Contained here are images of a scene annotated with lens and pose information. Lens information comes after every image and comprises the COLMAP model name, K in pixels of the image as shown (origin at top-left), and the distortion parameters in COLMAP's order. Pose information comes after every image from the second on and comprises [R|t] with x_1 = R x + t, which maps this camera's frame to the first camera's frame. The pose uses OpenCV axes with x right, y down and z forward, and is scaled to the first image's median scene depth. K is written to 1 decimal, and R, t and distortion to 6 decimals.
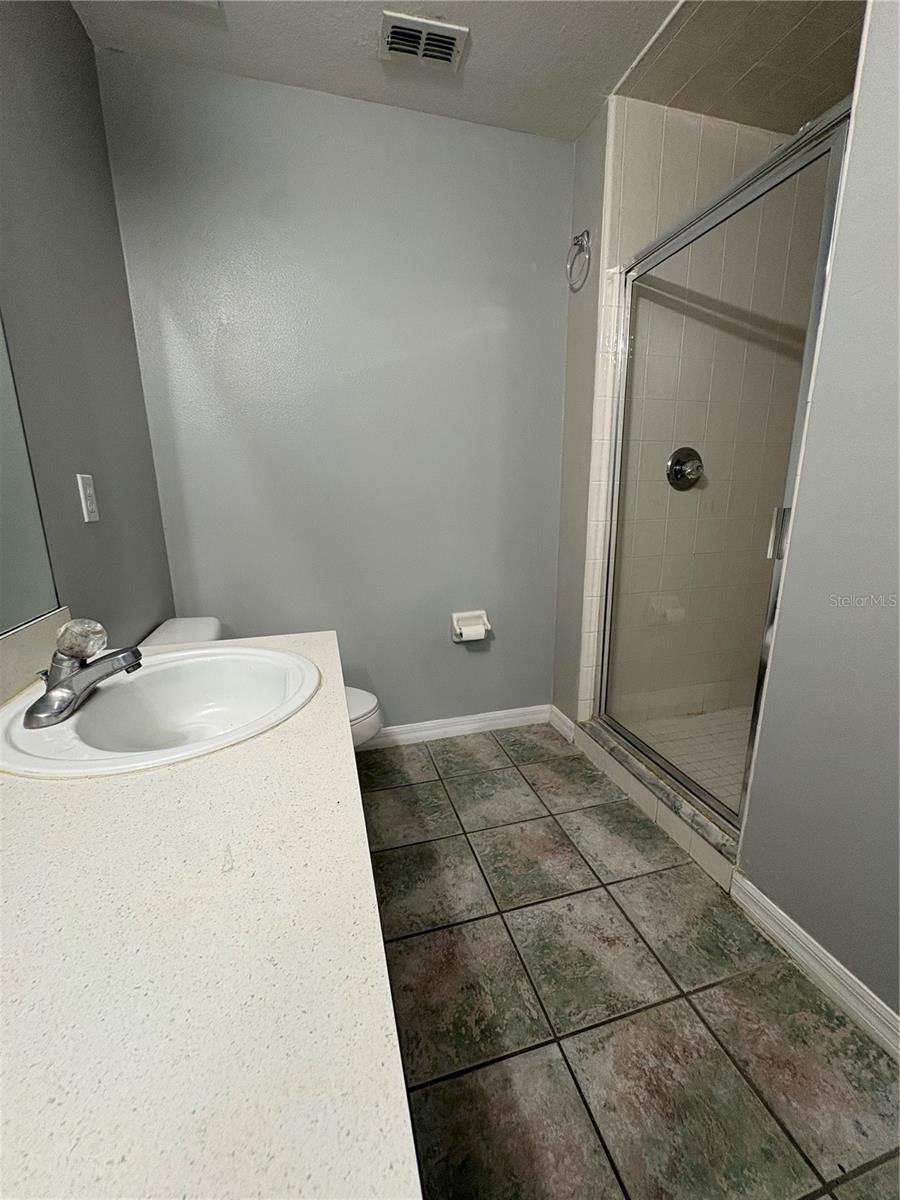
lens RADIAL K [[478.2, 0, 450.0], [0, 478.2, 600.0], [0, 0, 1]] dist [-0.002180, 0.000443]
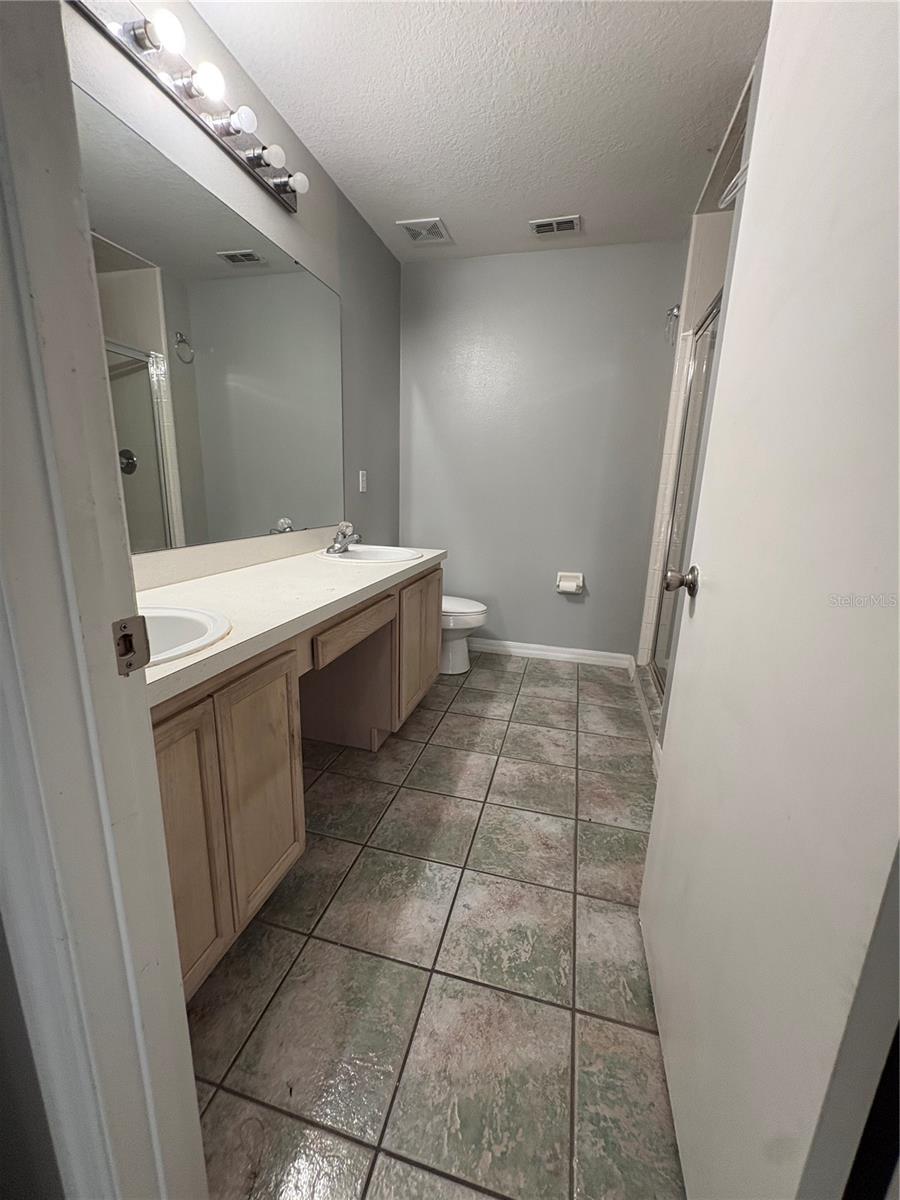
lens RADIAL K [[478.2, 0, 450.0], [0, 478.2, 600.0], [0, 0, 1]] dist [-0.002180, 0.000443]
pose [[0.860301, 0.154664, -0.485758, 0.586534], [-0.155159, 0.987100, 0.039494, 0.141210], [0.485600, 0.041393, 0.873201, -0.565552]]
